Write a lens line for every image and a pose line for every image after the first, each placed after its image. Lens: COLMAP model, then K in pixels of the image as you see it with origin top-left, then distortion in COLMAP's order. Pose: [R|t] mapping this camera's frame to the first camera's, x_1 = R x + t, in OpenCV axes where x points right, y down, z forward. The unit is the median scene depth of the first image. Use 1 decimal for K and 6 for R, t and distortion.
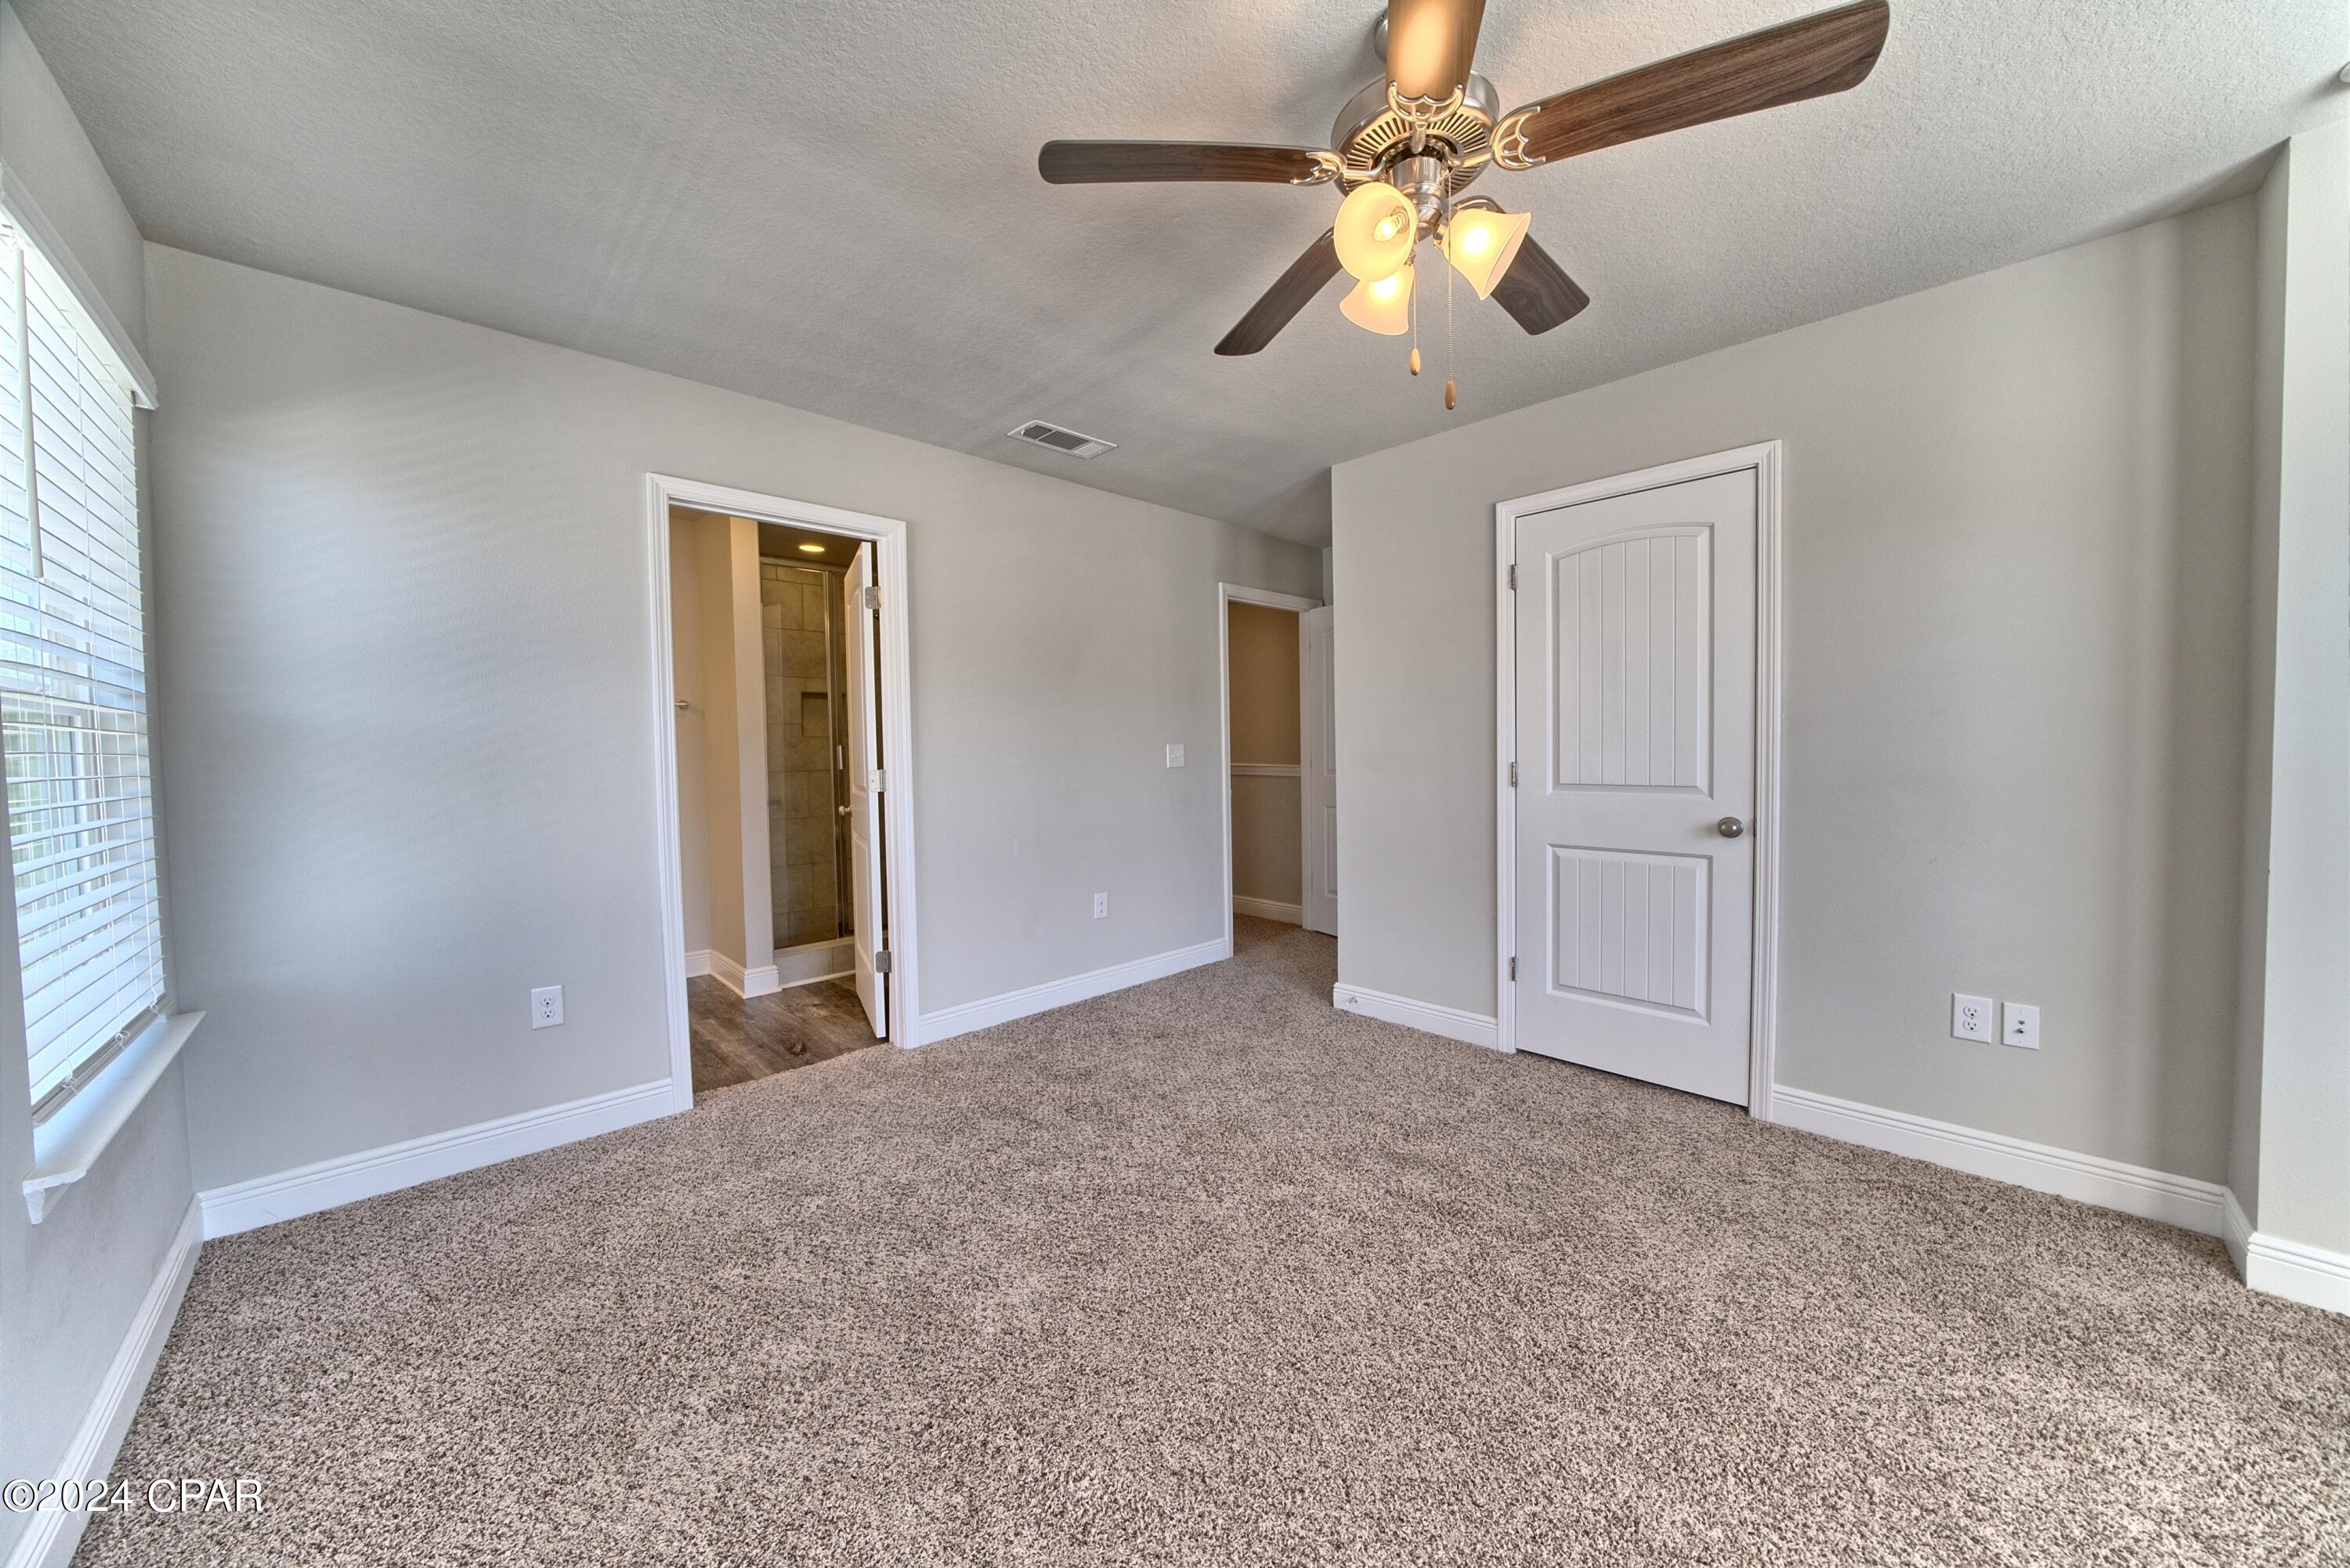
lens RADIAL K [[800.2, 0, 1177.5], [0, 800.2, 773.5], [0, 0, 1]] dist [-0.016485, 0.000683]
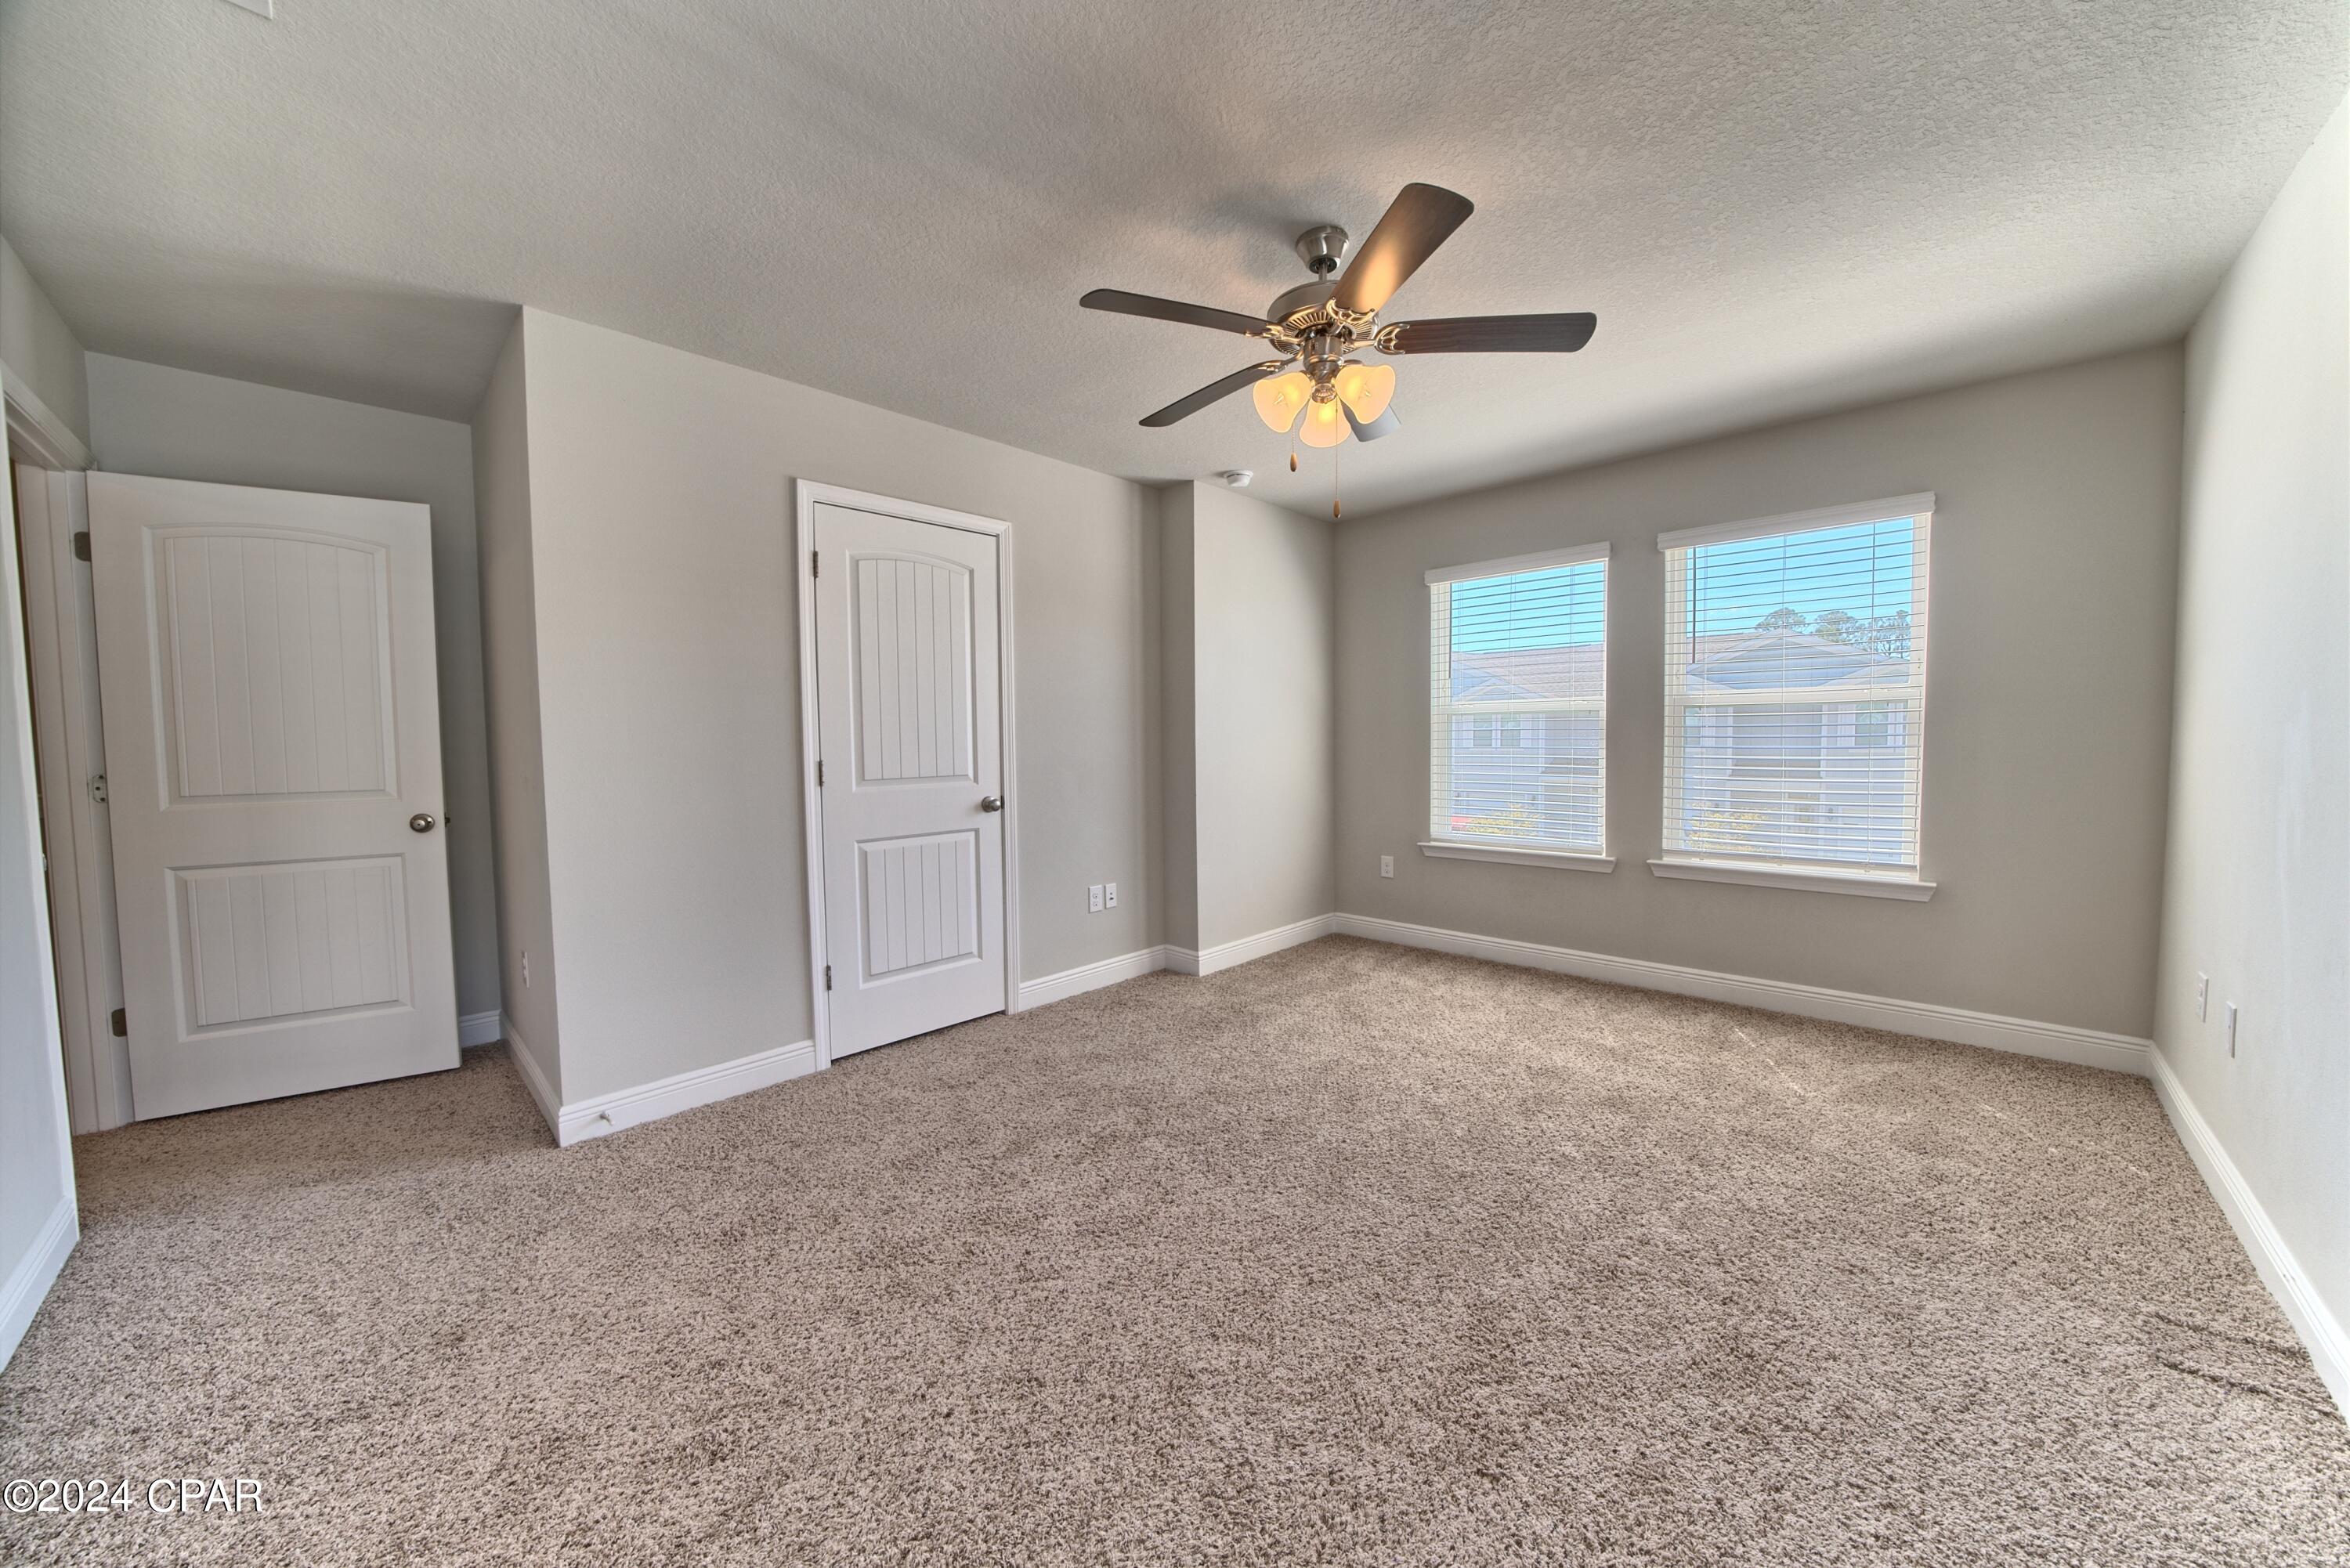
lens RADIAL K [[800.2, 0, 1167.5], [0, 800.2, 778.4], [0, 0, 1]] dist [-0.016485, 0.000683]
pose [[-0.014703, -0.030532, 0.999426, -0.624720], [0.050994, 0.998210, 0.031245, -0.001561], [-0.998591, 0.051424, -0.013120, 0.710174]]
